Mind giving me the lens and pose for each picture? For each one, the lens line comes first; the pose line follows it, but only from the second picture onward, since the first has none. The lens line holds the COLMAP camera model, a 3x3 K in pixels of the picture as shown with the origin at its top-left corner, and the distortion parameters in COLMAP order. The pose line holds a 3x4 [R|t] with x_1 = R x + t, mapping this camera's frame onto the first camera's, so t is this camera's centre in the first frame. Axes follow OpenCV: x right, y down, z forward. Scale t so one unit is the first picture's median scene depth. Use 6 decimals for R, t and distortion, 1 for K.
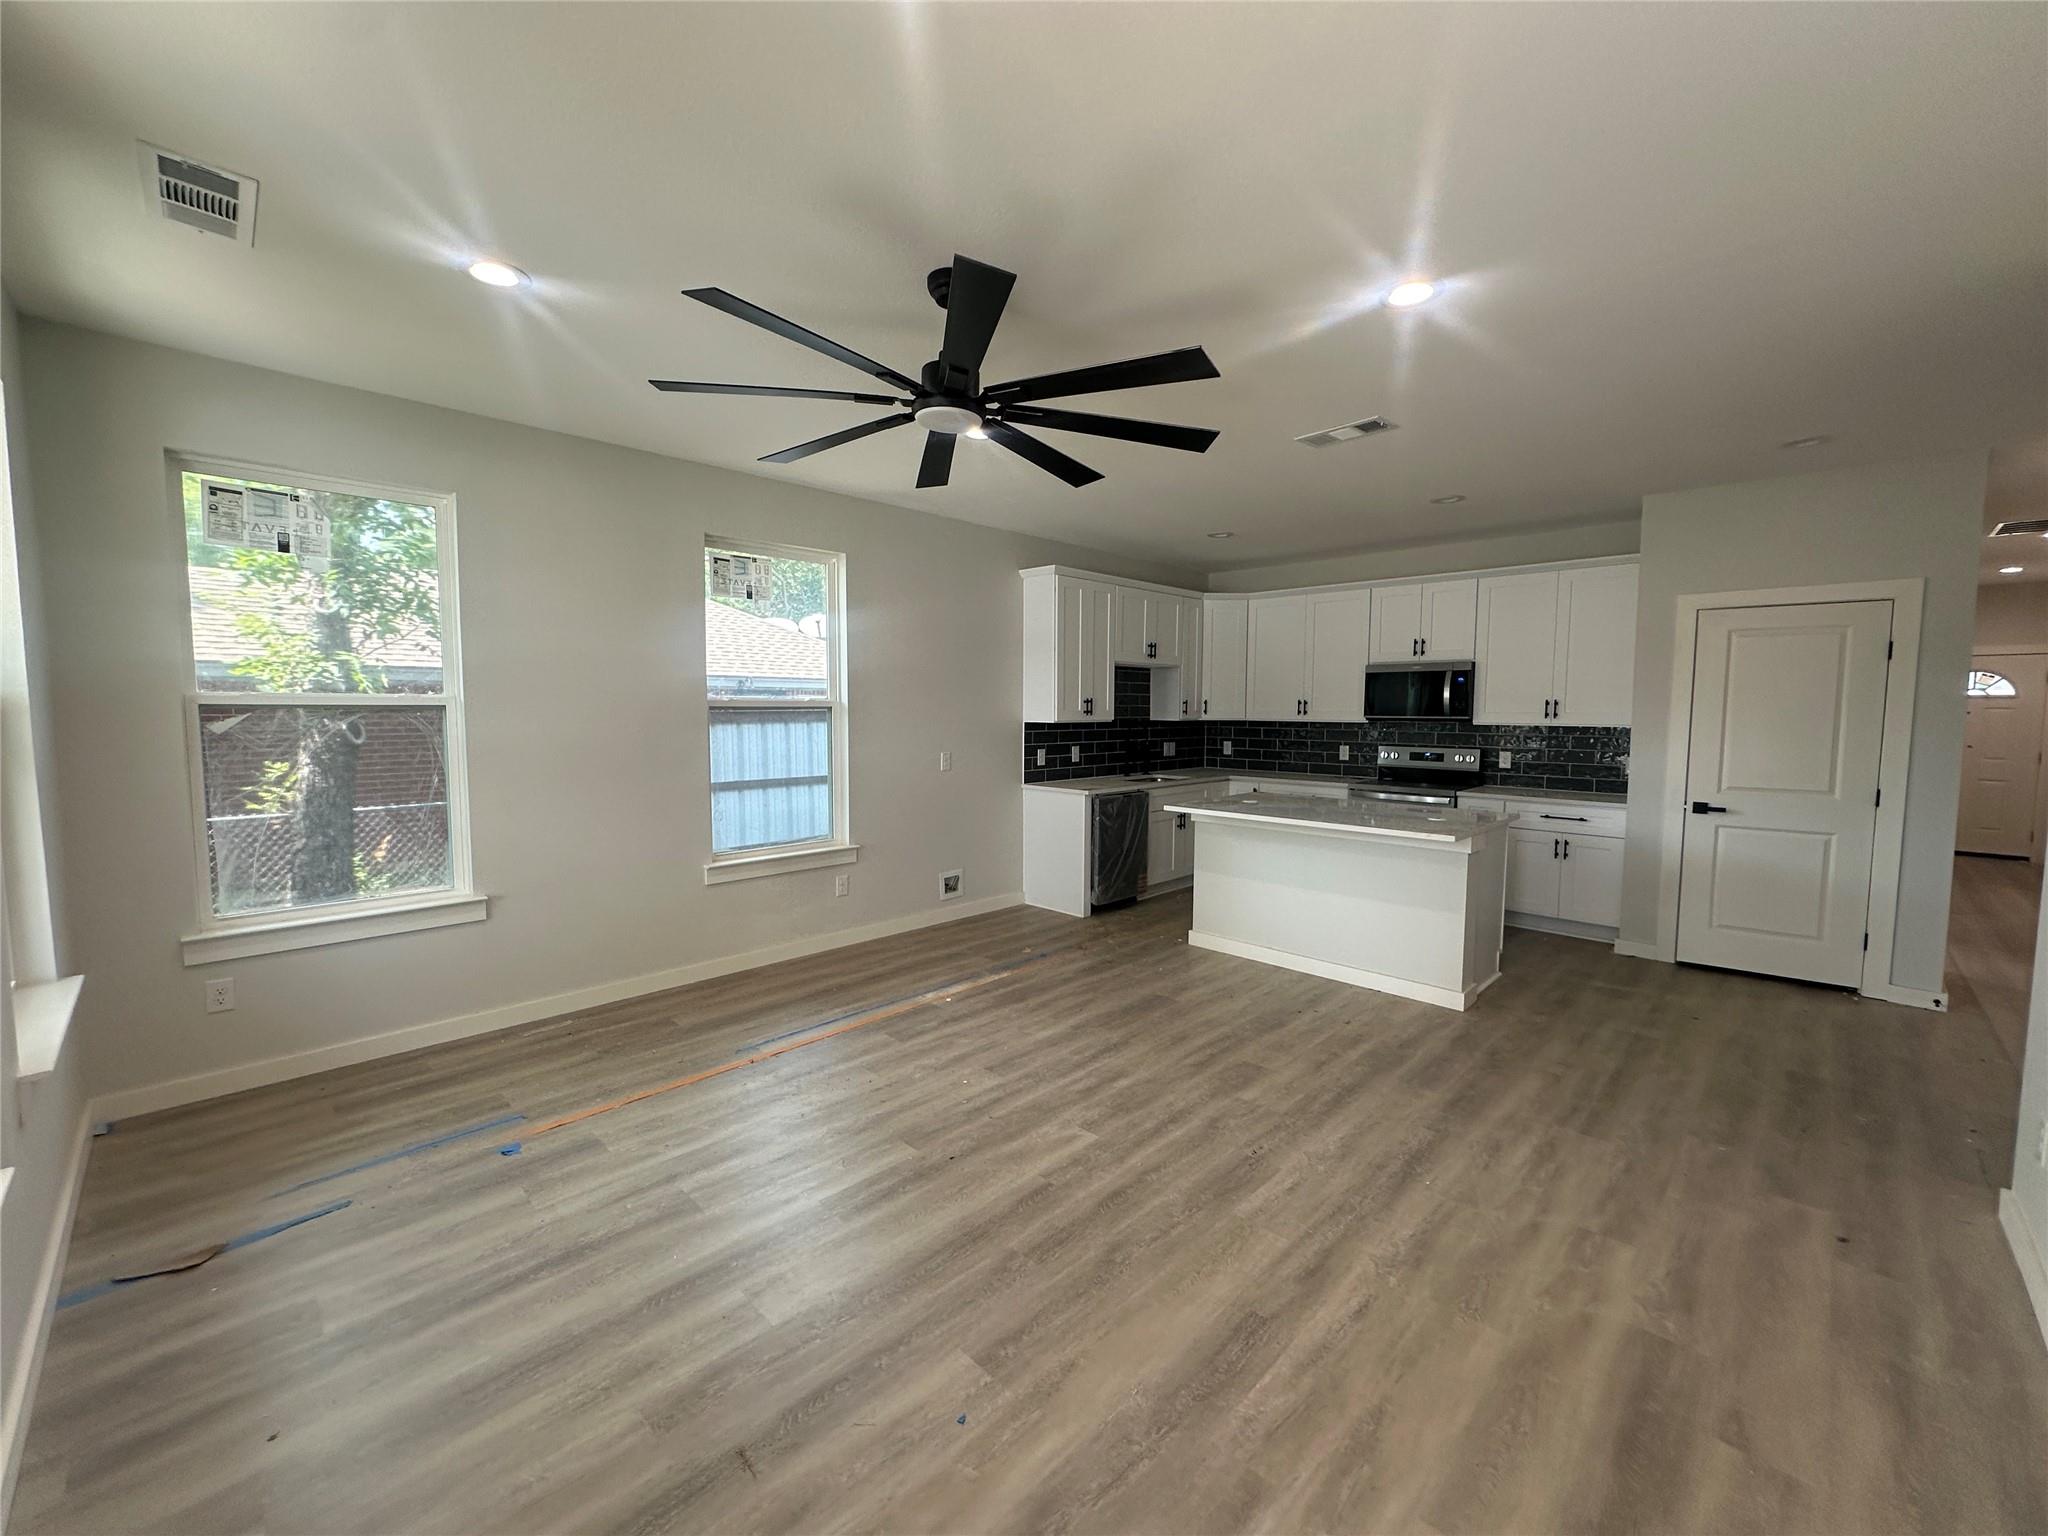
lens RADIAL K [[820.2, 0, 1023.5], [0, 820.2, 769.9], [0, 0, 1]] dist [-0.003095, -0.000618]
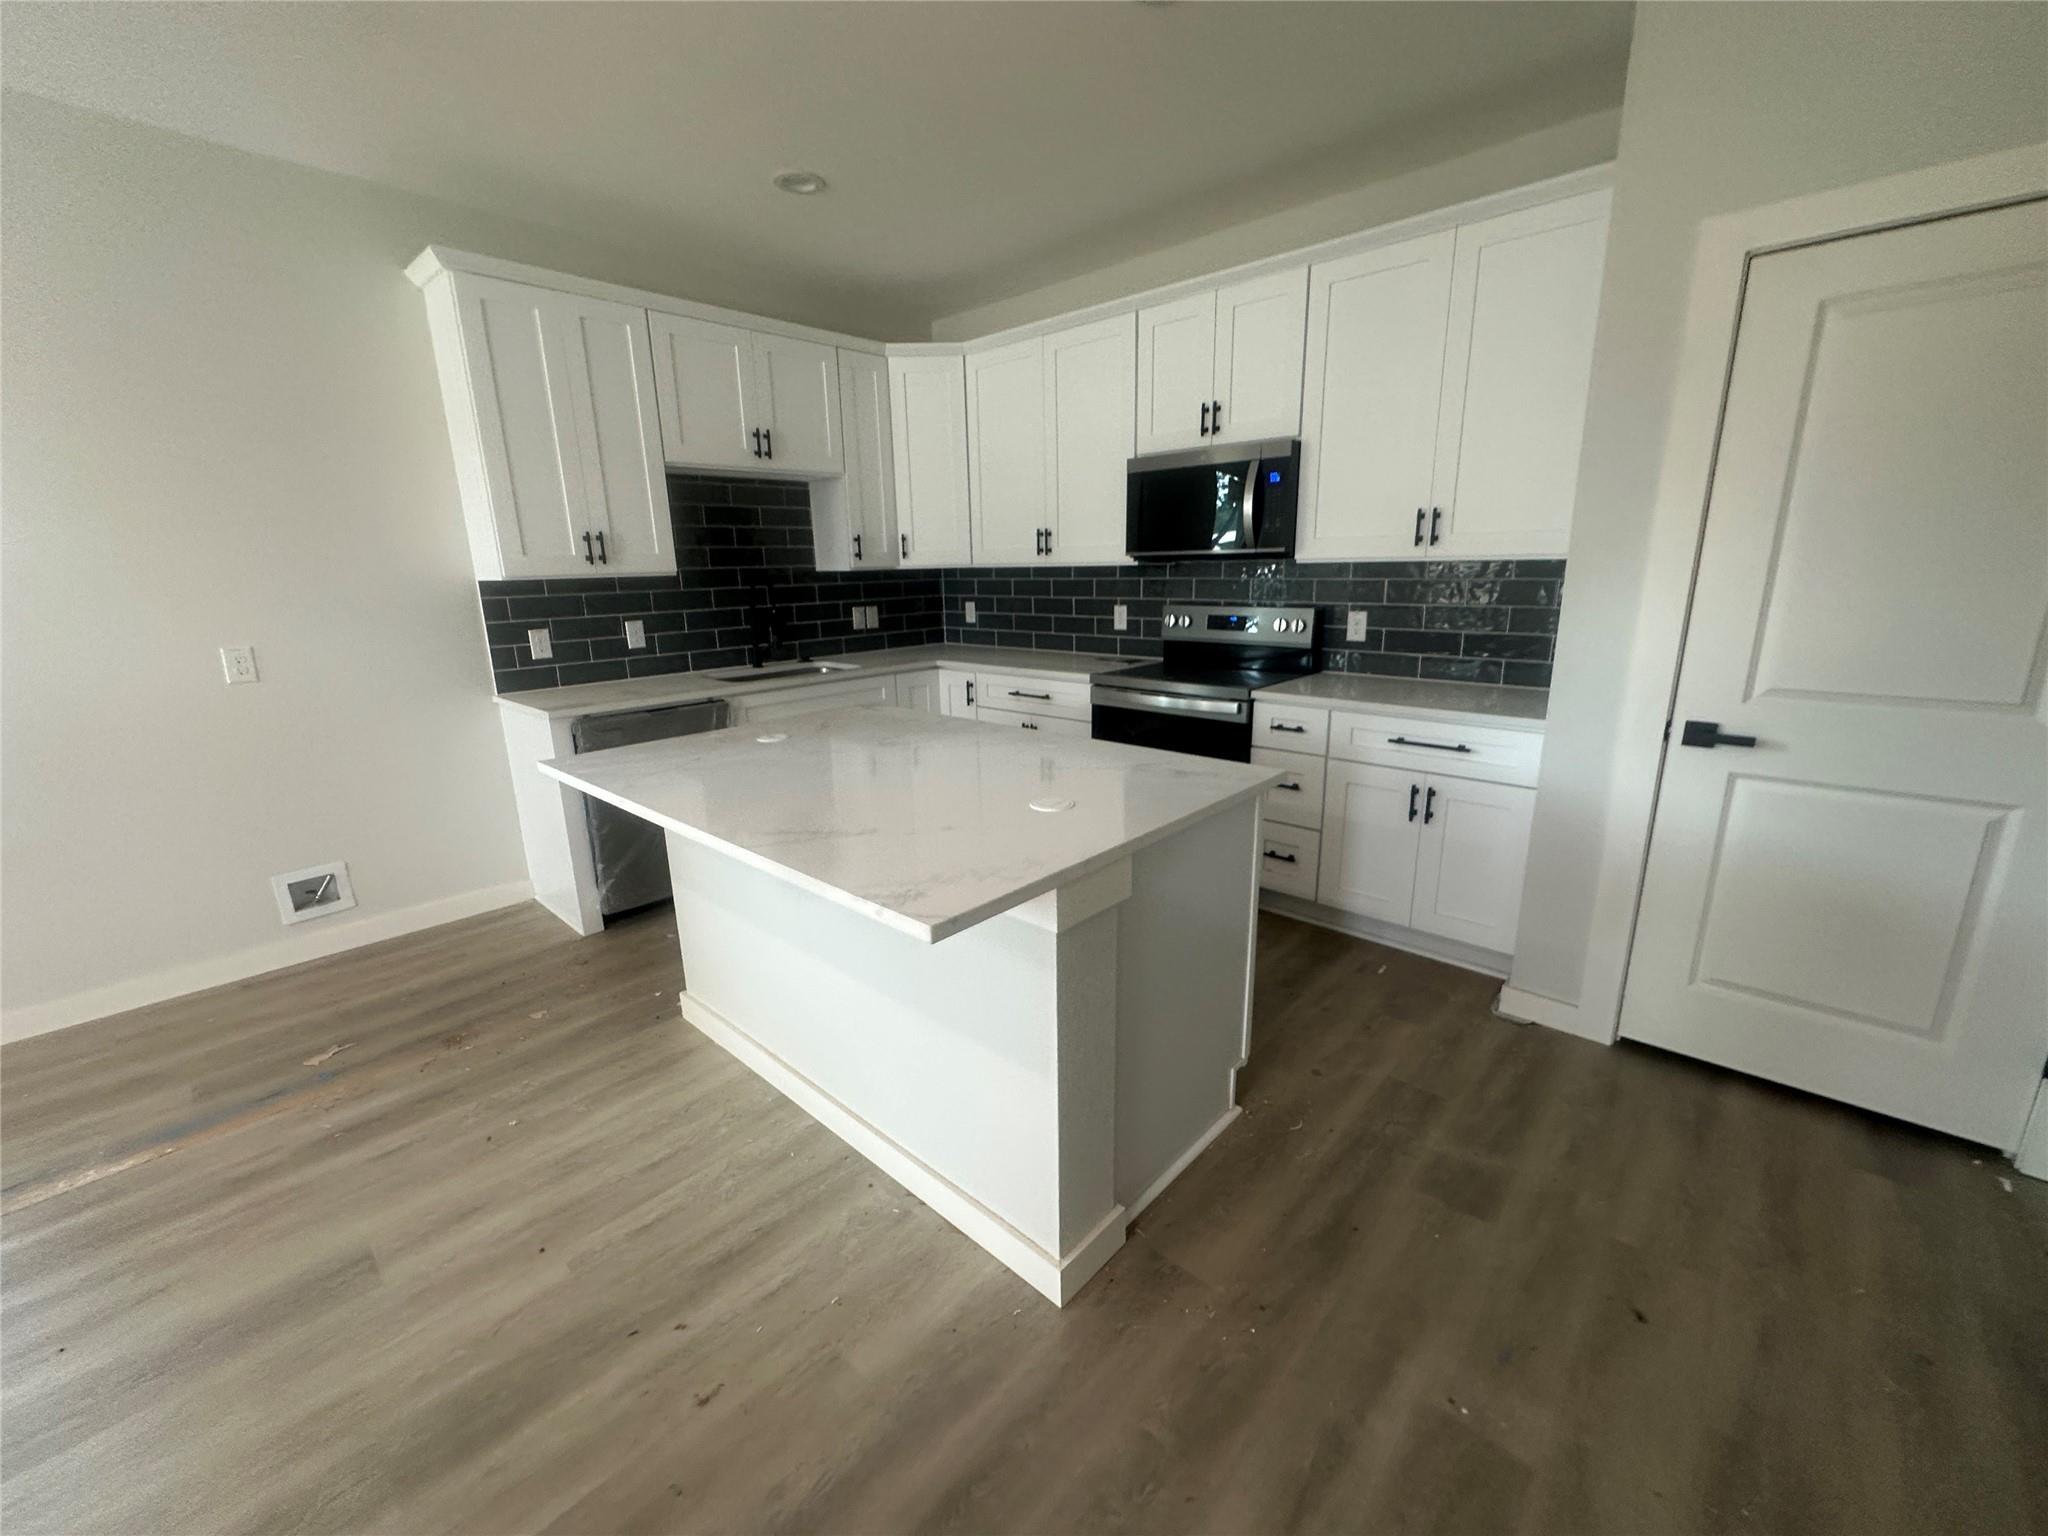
lens RADIAL K [[820.2, 0, 1024.0], [0, 820.2, 768.8], [0, 0, 1]] dist [-0.003095, -0.000618]
pose [[0.999189, -0.032739, 0.023437, 0.353208], [0.028287, 0.985032, 0.170037, -0.018448], [-0.028653, -0.169236, 0.985159, 0.448574]]
